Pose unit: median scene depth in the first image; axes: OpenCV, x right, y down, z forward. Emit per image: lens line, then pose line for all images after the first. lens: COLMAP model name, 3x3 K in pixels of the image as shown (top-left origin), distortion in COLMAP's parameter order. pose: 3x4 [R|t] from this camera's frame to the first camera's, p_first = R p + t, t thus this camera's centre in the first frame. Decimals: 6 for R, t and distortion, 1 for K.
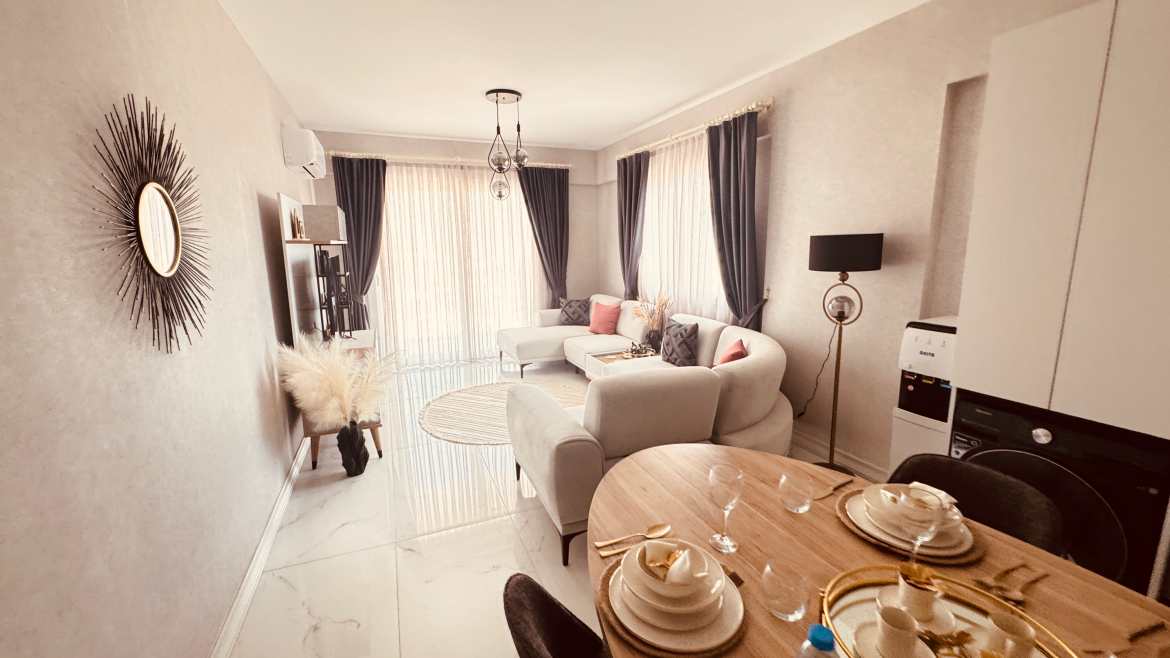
lens RADIAL K [[470.9, 0, 582.5], [0, 470.9, 329.1], [0, 0, 1]] dist [-0.000594, -0.000080]
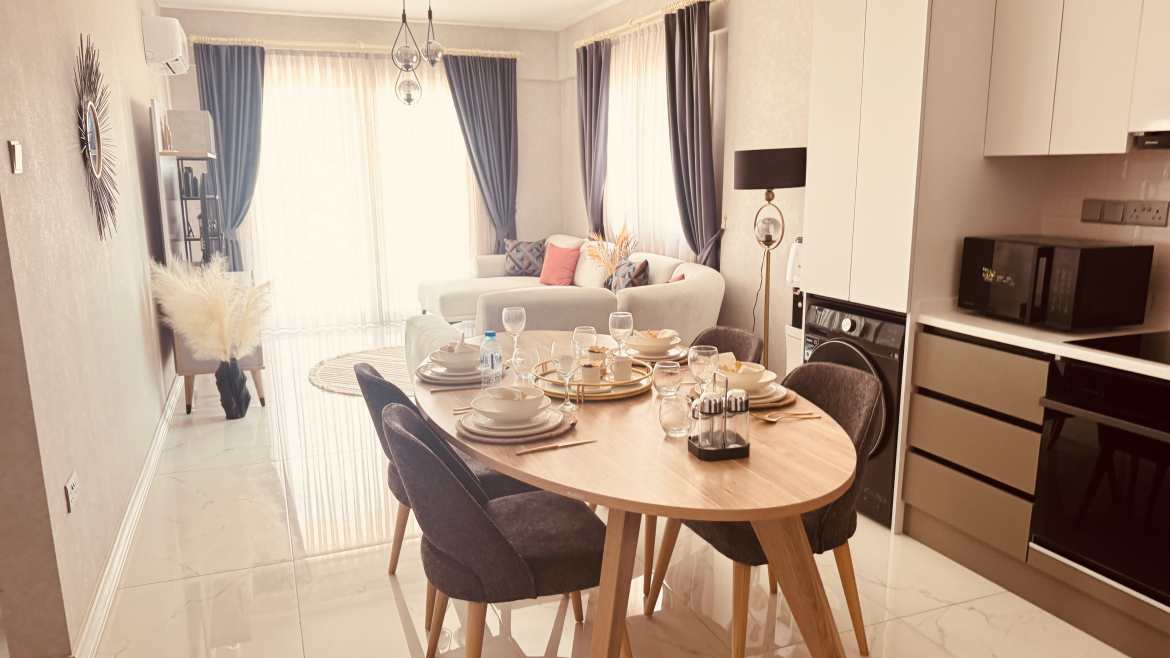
lens RADIAL K [[833.9, 0, 591.2], [0, 833.9, 352.8], [0, 0, 1]] dist [0.055769, -0.085760]
pose [[0.999807, 0.009687, -0.017112, 0.232313], [-0.009093, 0.999366, 0.034430, 0.135096], [0.017434, -0.034268, 0.999261, -0.614754]]
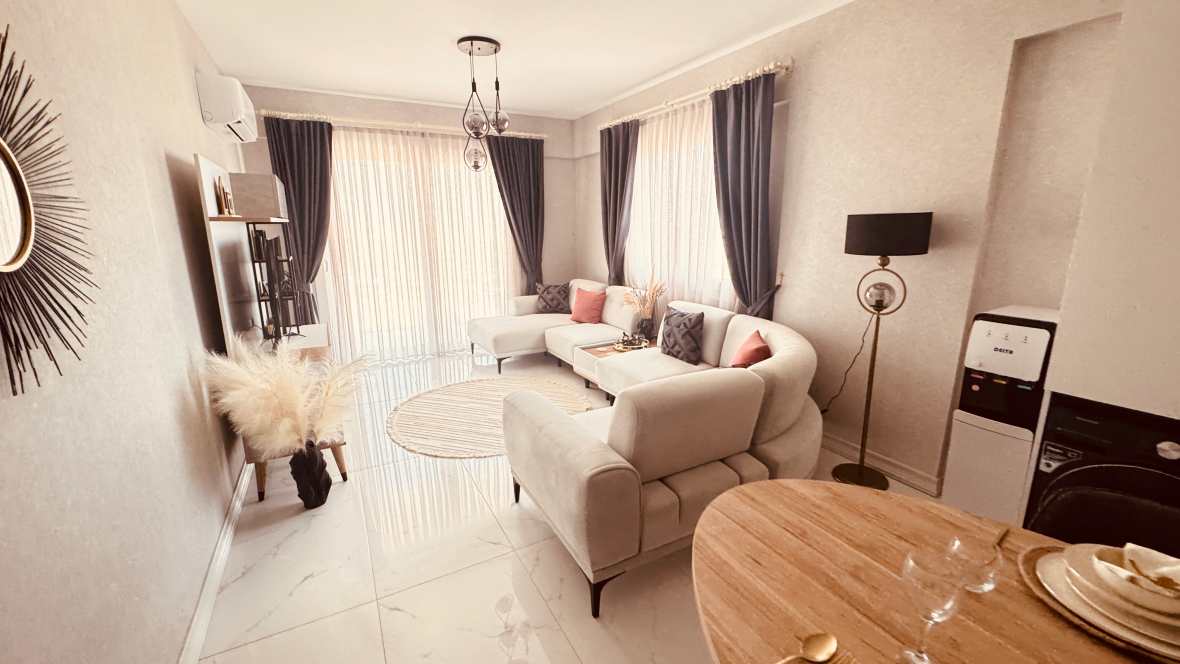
lens RADIAL K [[474.9, 0, 588.0], [0, 474.9, 332.4], [0, 0, 1]] dist [-0.000594, -0.000080]
pose [[0.994513, -0.019897, 0.102707, -0.095314], [0.015256, 0.998835, 0.045779, -0.025285], [-0.103498, -0.043961, 0.993658, 0.152361]]
